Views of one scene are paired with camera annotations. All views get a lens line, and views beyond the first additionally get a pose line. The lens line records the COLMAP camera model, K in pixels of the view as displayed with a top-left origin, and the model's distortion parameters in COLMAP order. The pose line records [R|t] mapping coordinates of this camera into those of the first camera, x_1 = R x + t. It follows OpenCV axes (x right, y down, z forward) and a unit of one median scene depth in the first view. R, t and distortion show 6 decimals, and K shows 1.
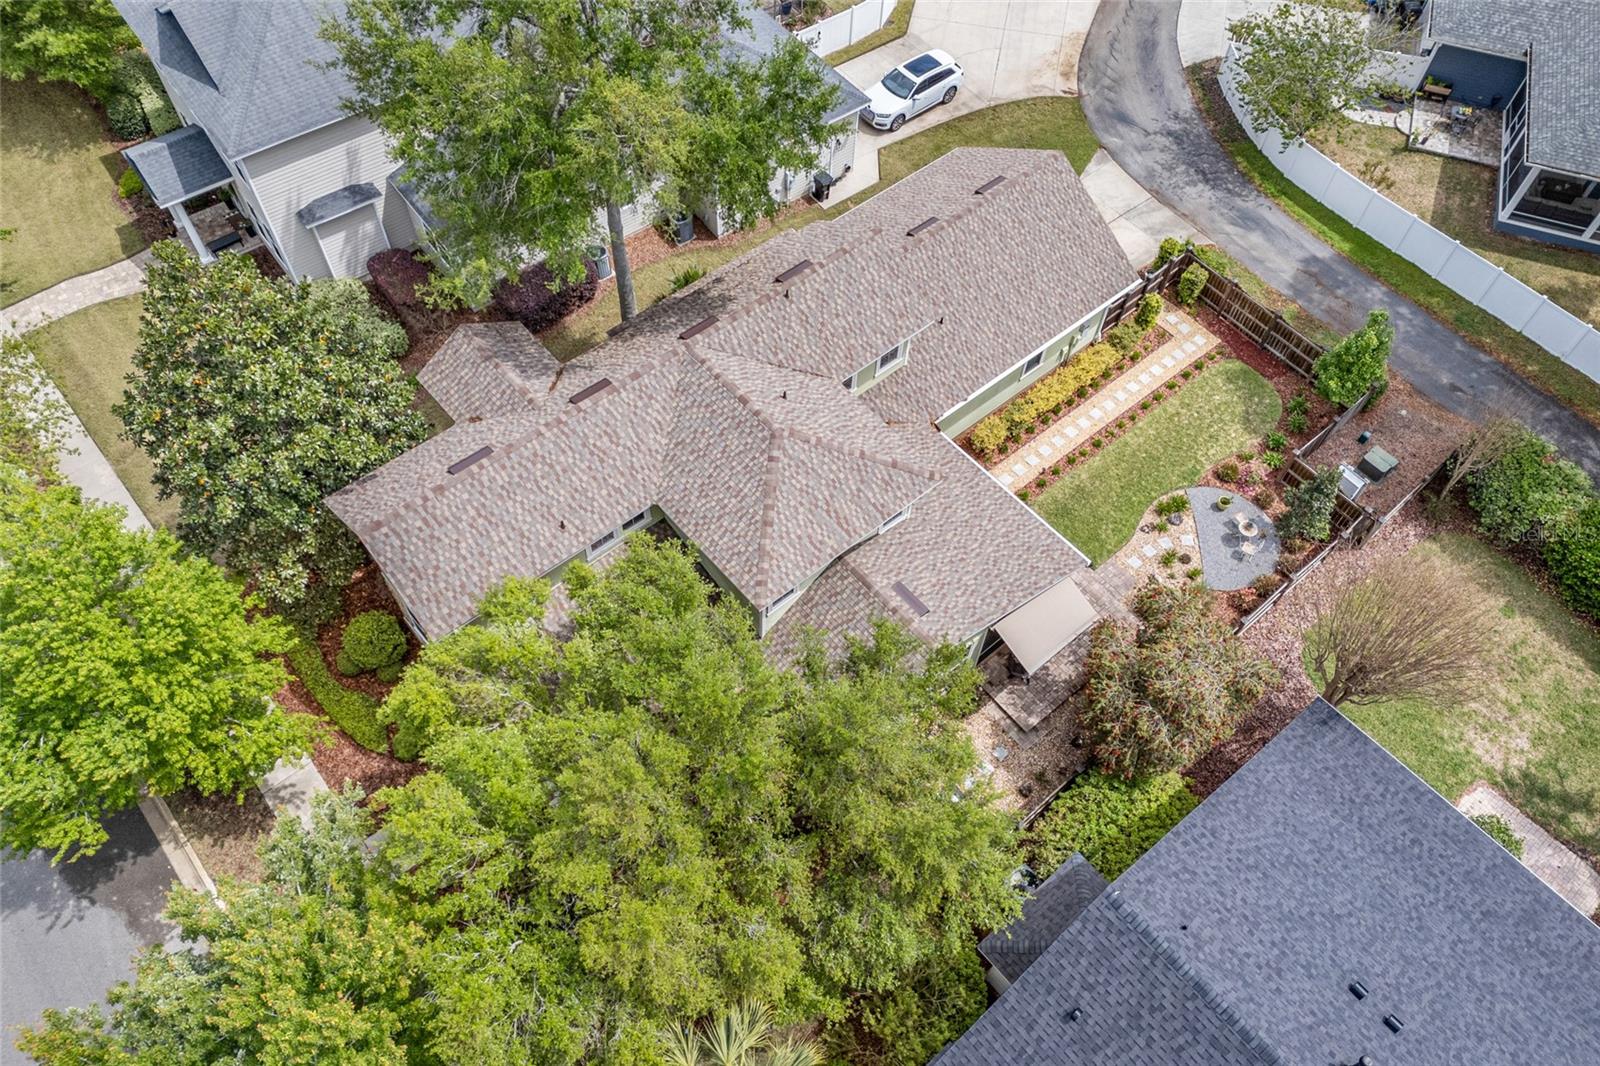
lens RADIAL K [[1177.7, 0, 800.0], [0, 1177.7, 533.0], [0, 0, 1]] dist [0.068889, -0.086923]
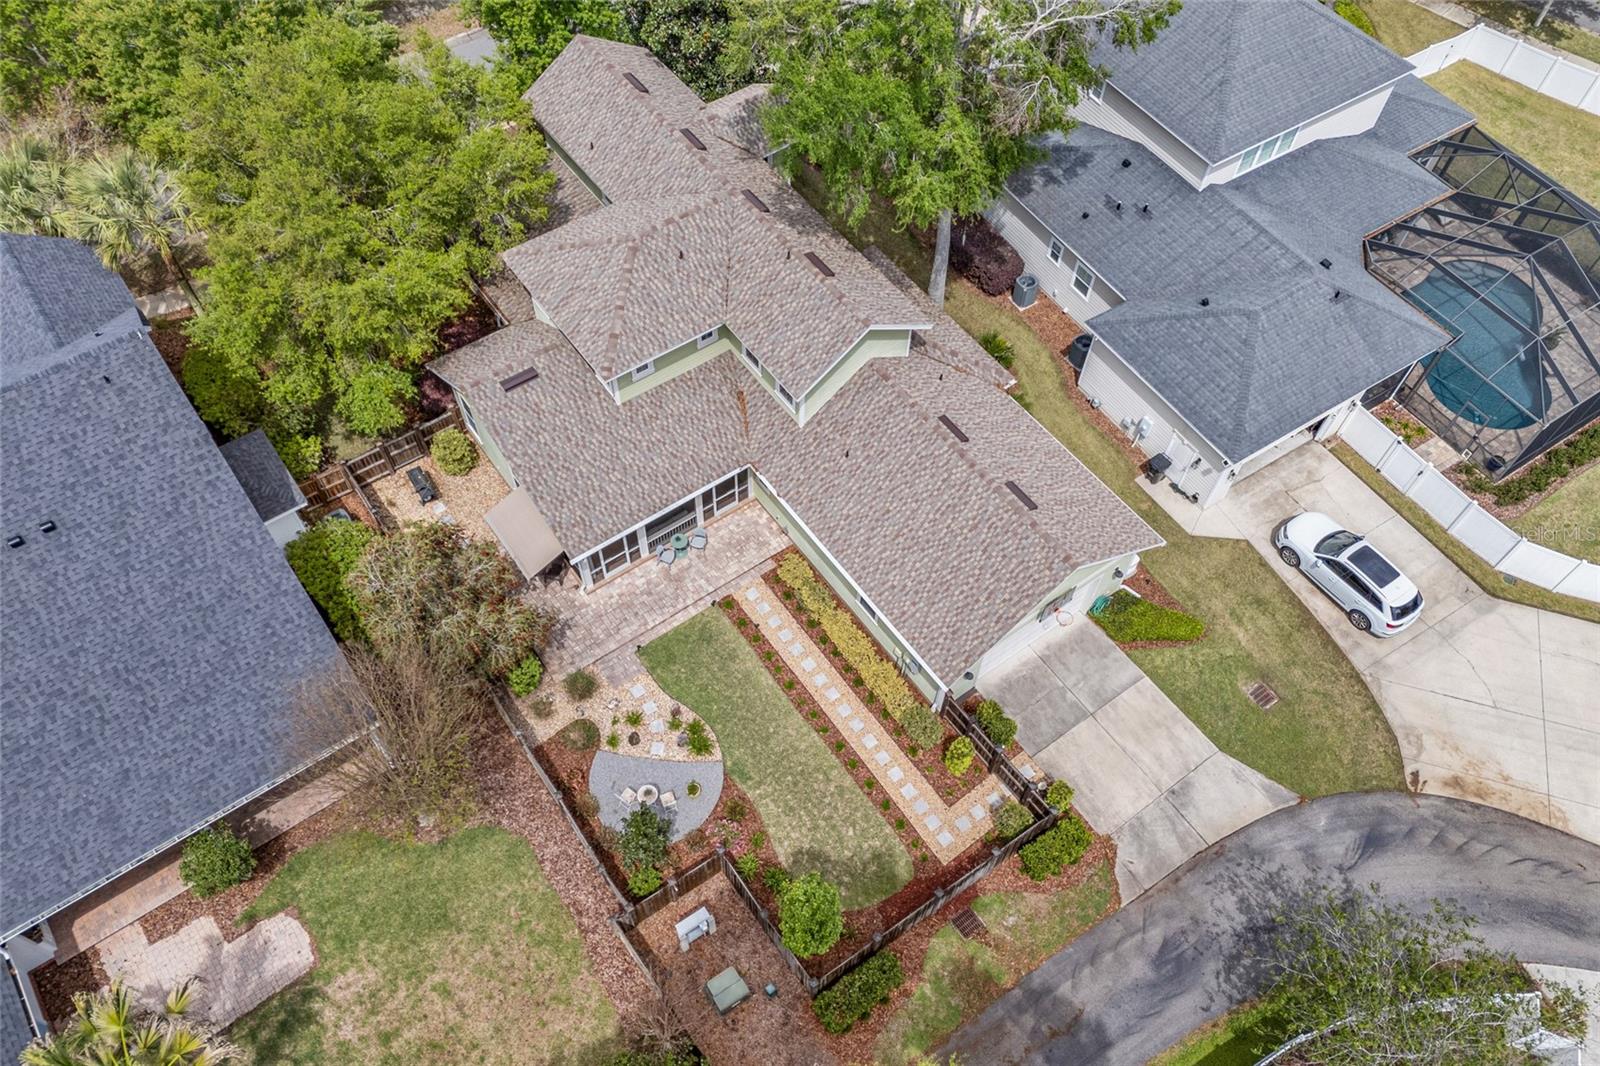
lens RADIAL K [[1177.7, 0, 800.0], [0, 1177.7, 533.0], [0, 0, 1]] dist [0.068889, -0.086923]
pose [[-0.075845, 0.812935, -0.577395, 0.610667], [-0.846839, 0.253191, 0.467716, -0.483505], [0.526414, 0.524434, 0.669221, 0.294622]]
